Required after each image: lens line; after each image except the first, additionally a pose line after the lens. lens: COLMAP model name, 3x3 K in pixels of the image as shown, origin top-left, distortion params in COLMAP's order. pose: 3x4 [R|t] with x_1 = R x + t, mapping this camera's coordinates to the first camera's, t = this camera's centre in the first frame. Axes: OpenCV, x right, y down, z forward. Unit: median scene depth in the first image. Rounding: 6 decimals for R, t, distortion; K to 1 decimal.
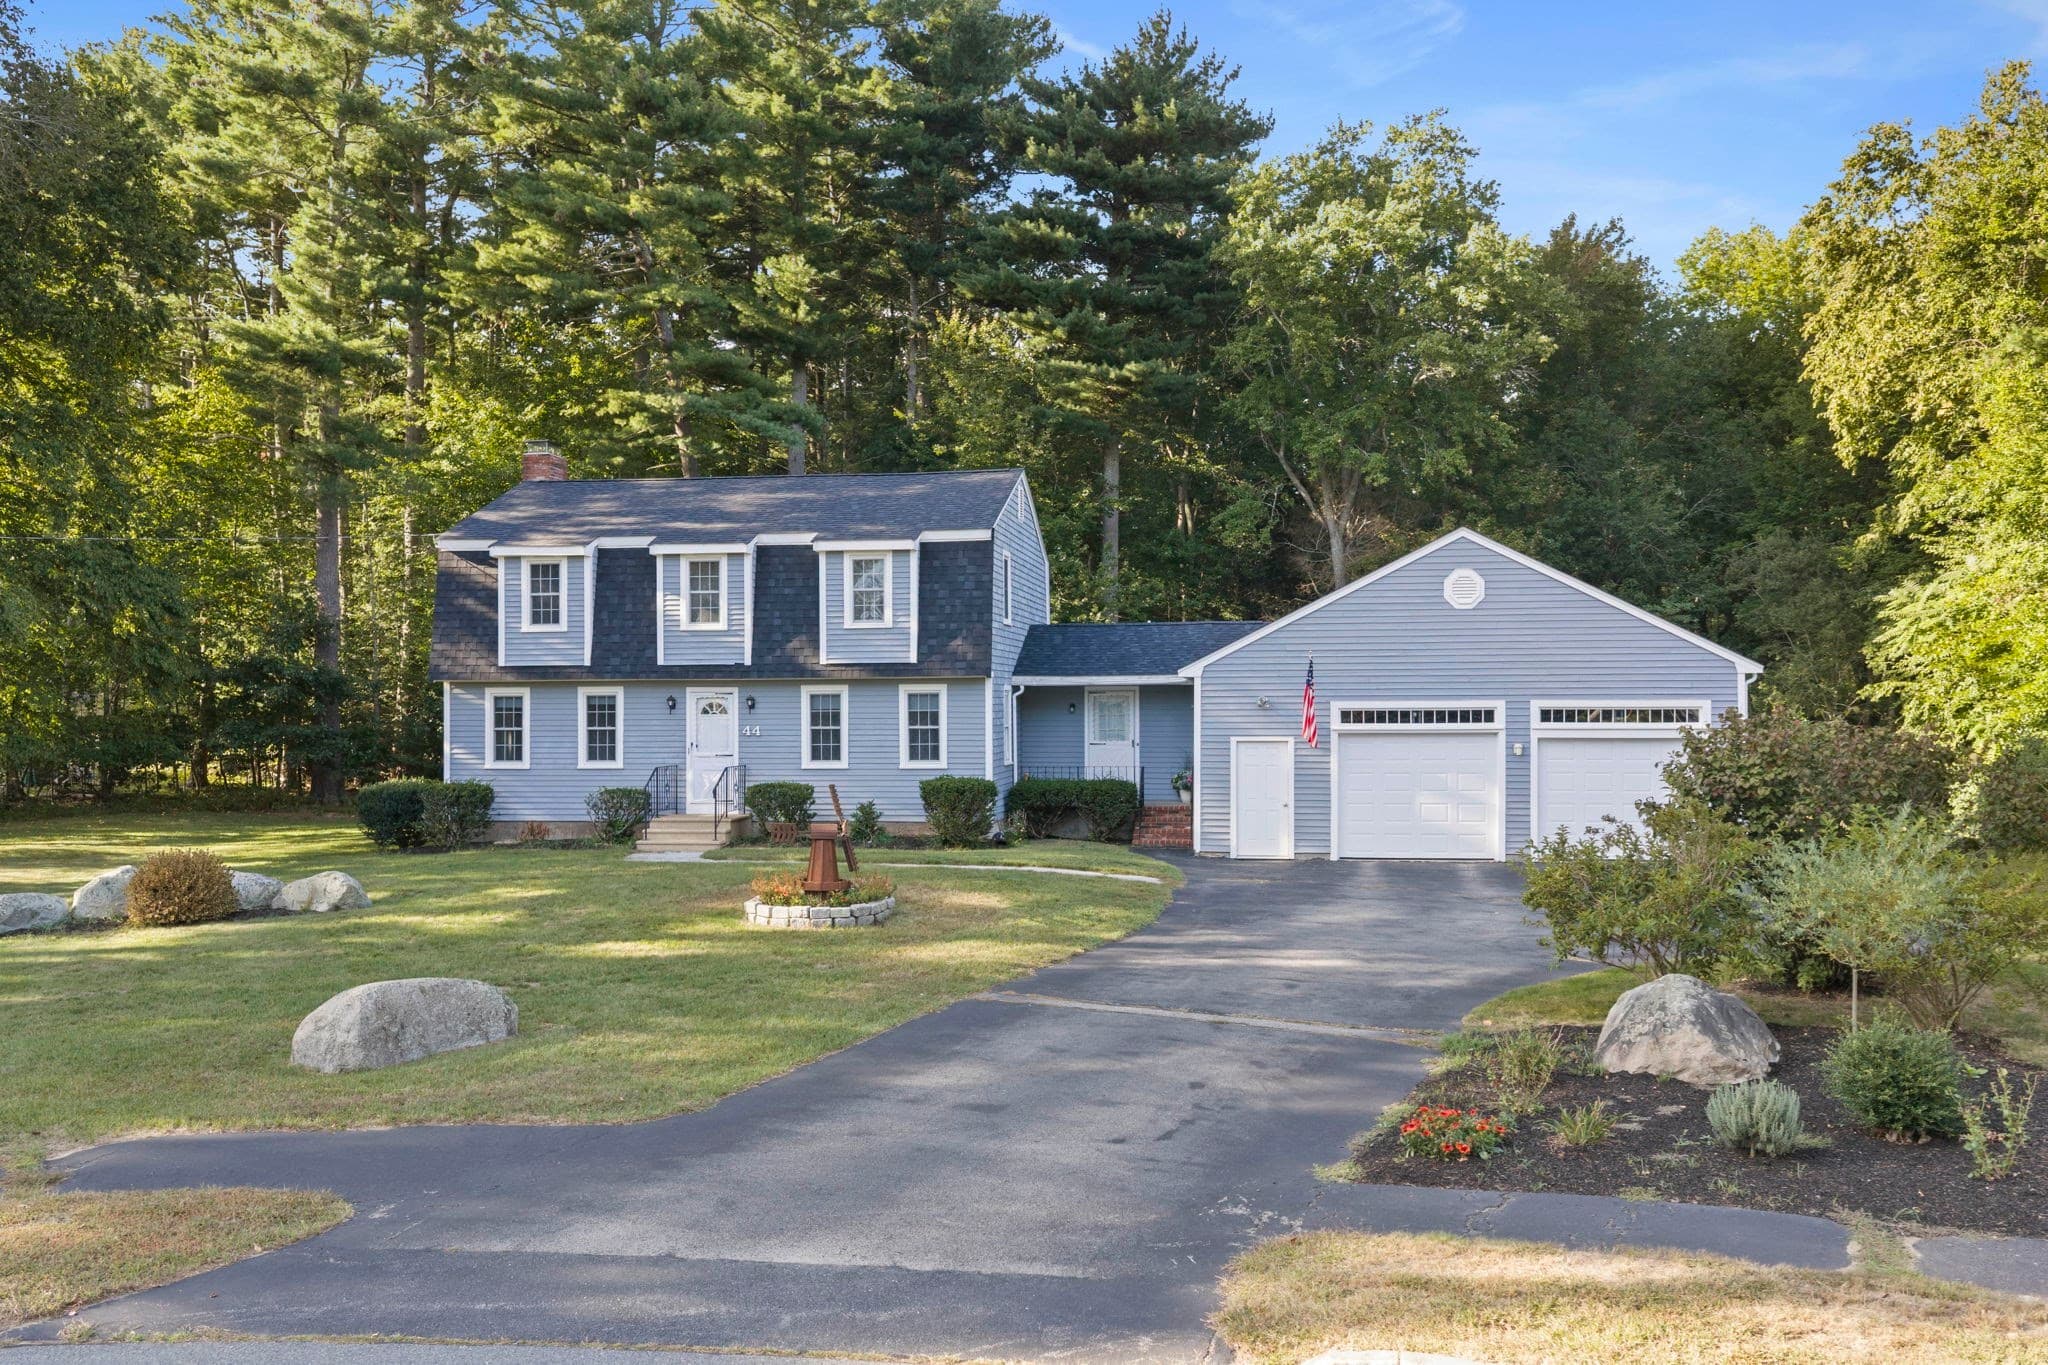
lens RADIAL K [[1670.1, 0, 1039.2], [0, 1670.1, 719.8], [0, 0, 1]] dist [0.012638, -0.007891]
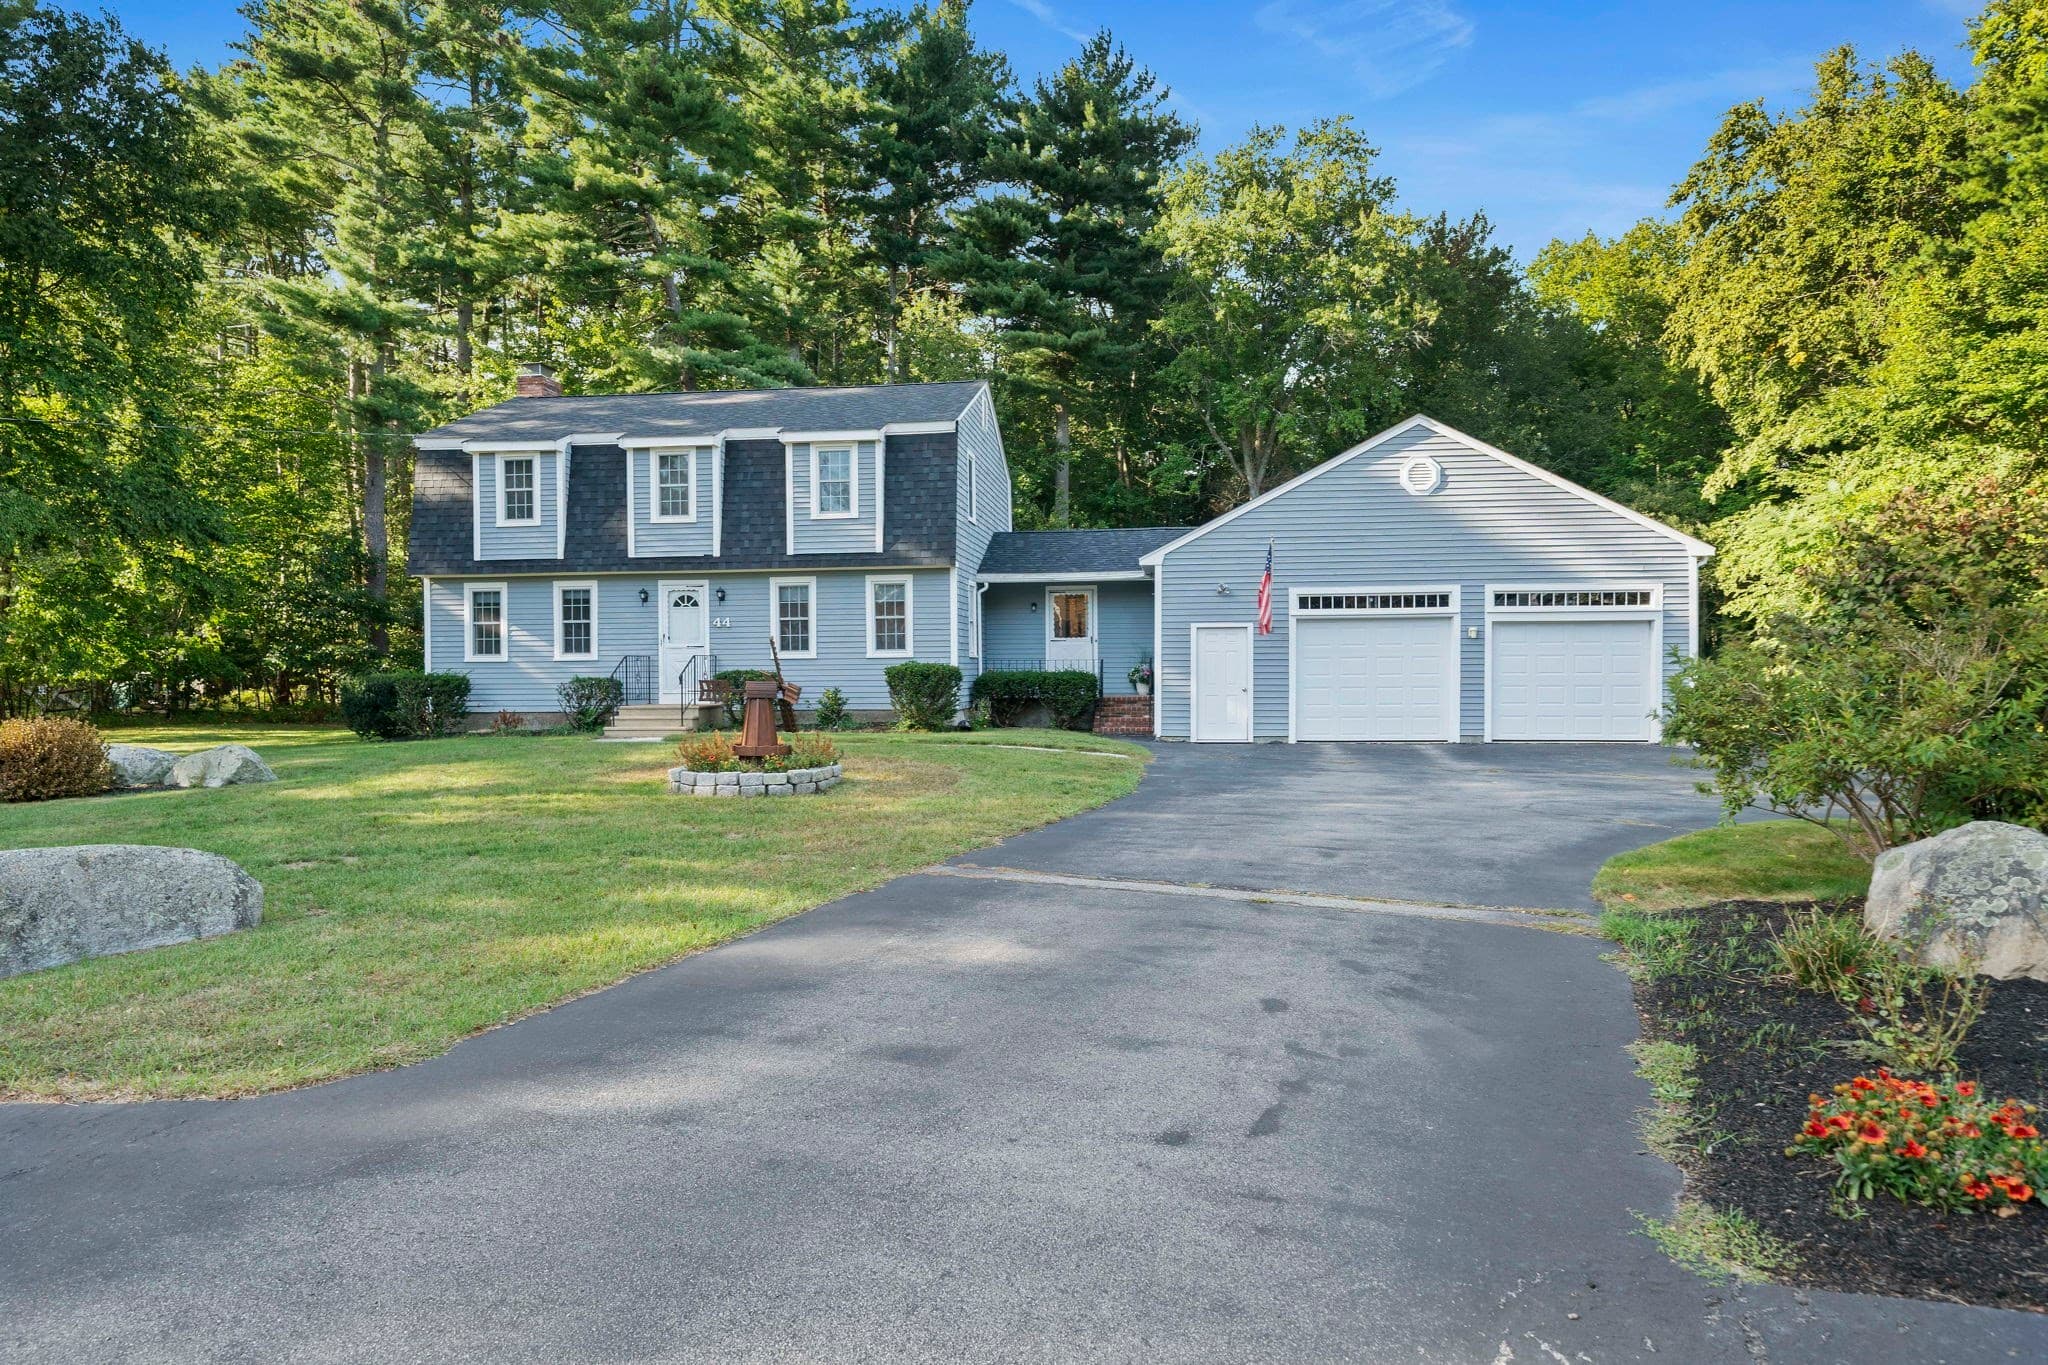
lens RADIAL K [[1241.2, 0, 1027.7], [0, 1241.2, 690.0], [0, 0, 1]] dist [0.002913, -0.005192]
pose [[0.999746, -0.003800, 0.022204, -0.001695], [0.003616, 0.999959, 0.008332, 0.042364], [-0.022235, -0.008250, 0.999719, 0.233376]]
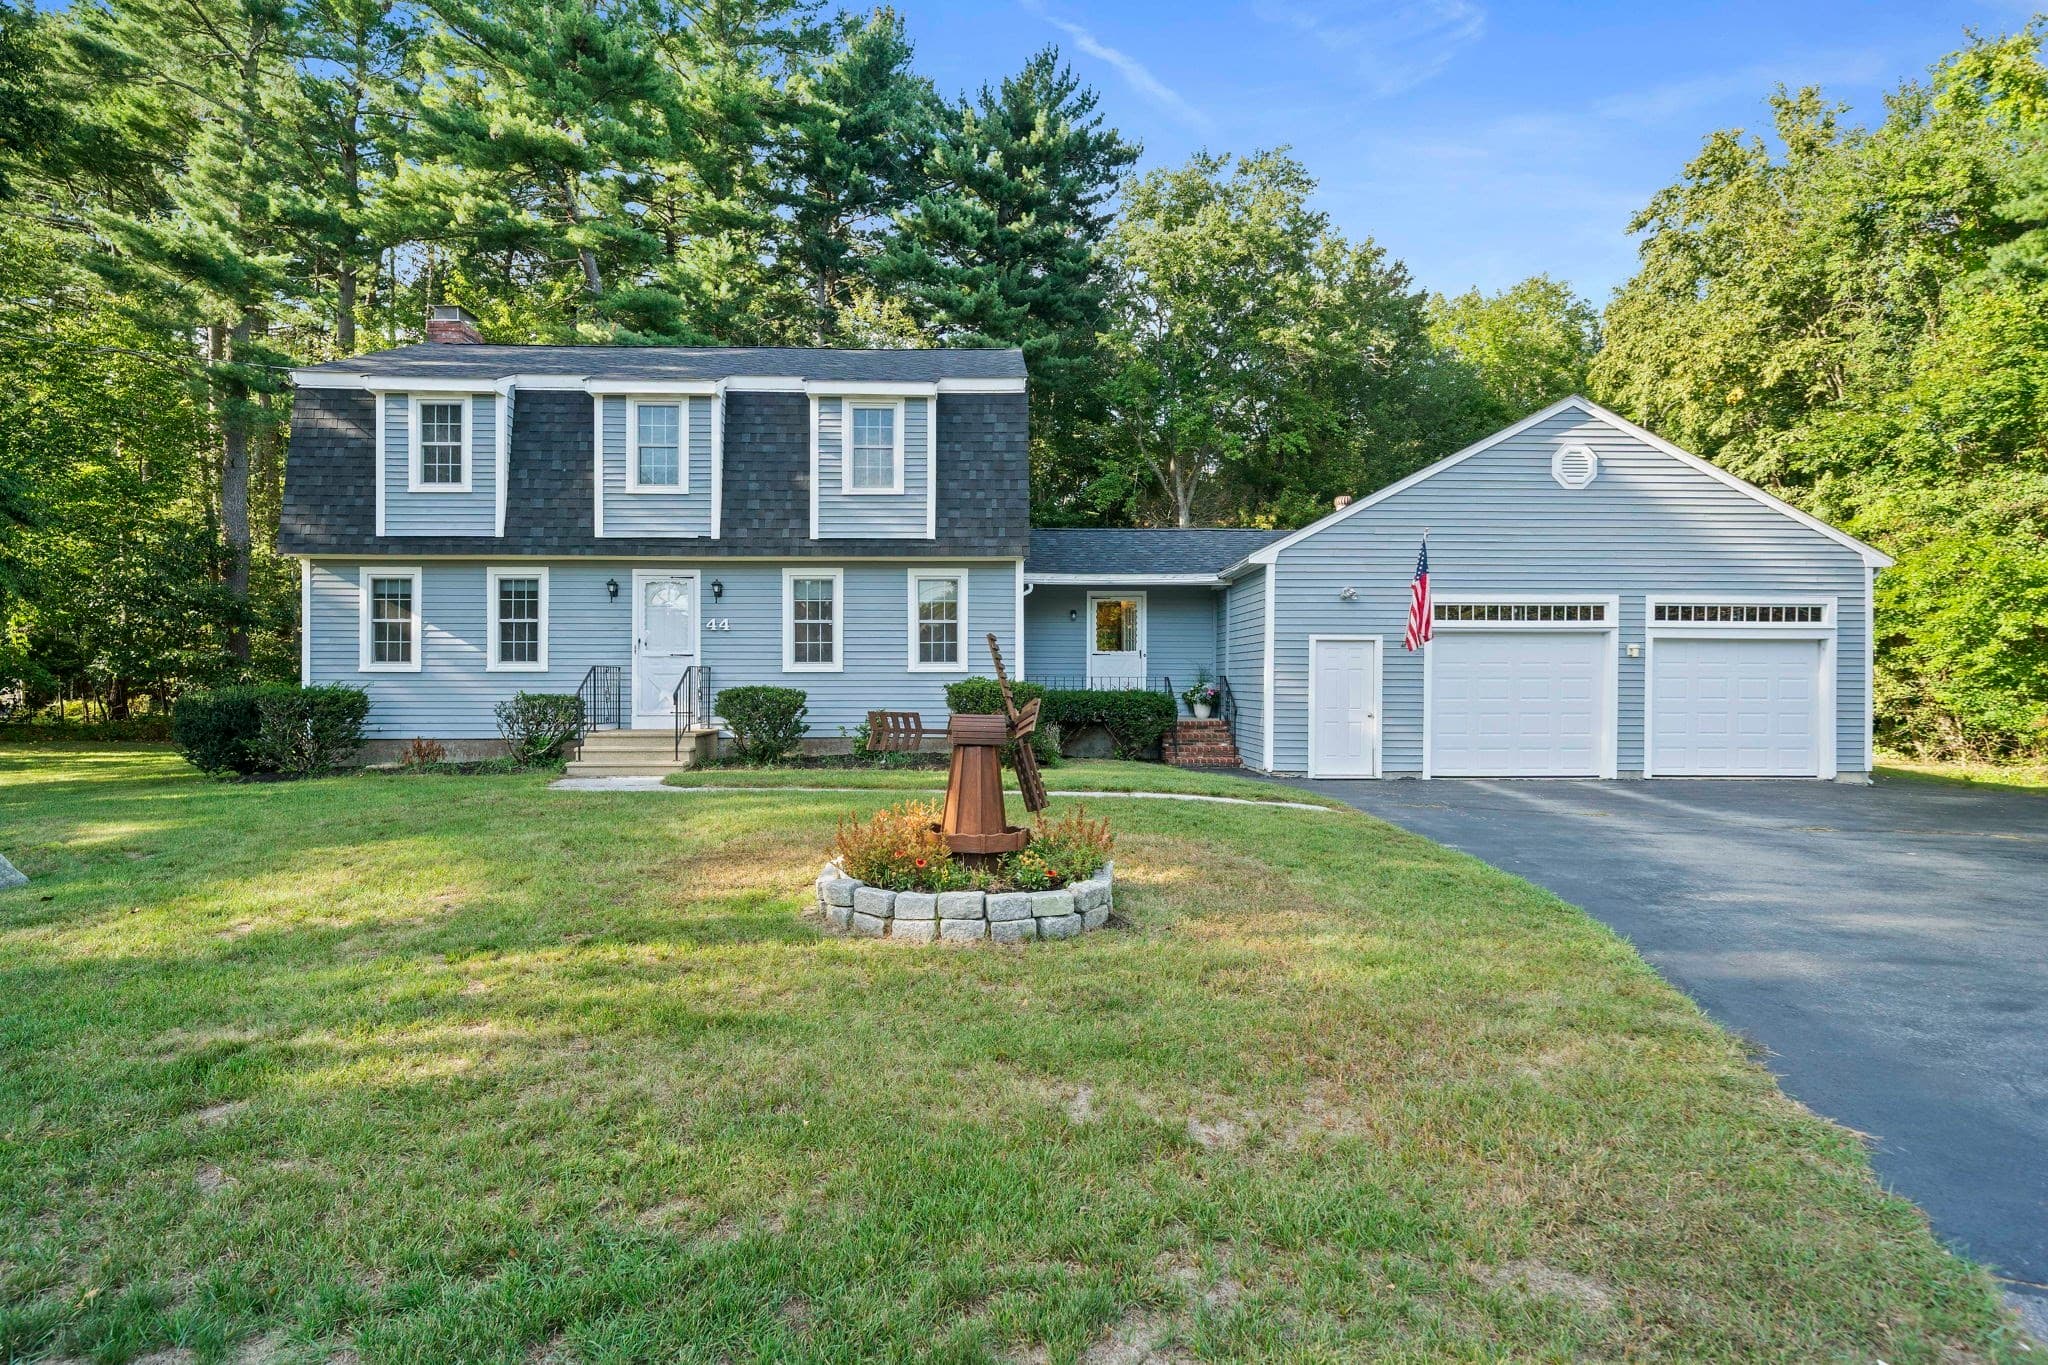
lens RADIAL K [[1069.0, 0, 1022.8], [0, 1069.0, 688.2], [0, 0, 1]] dist [0.001136, 0.000576]
pose [[0.985354, 0.005096, 0.170445, -0.115407], [-0.004445, 0.999981, -0.004201, 0.038413], [-0.170464, 0.003382, 0.985358, 0.470656]]
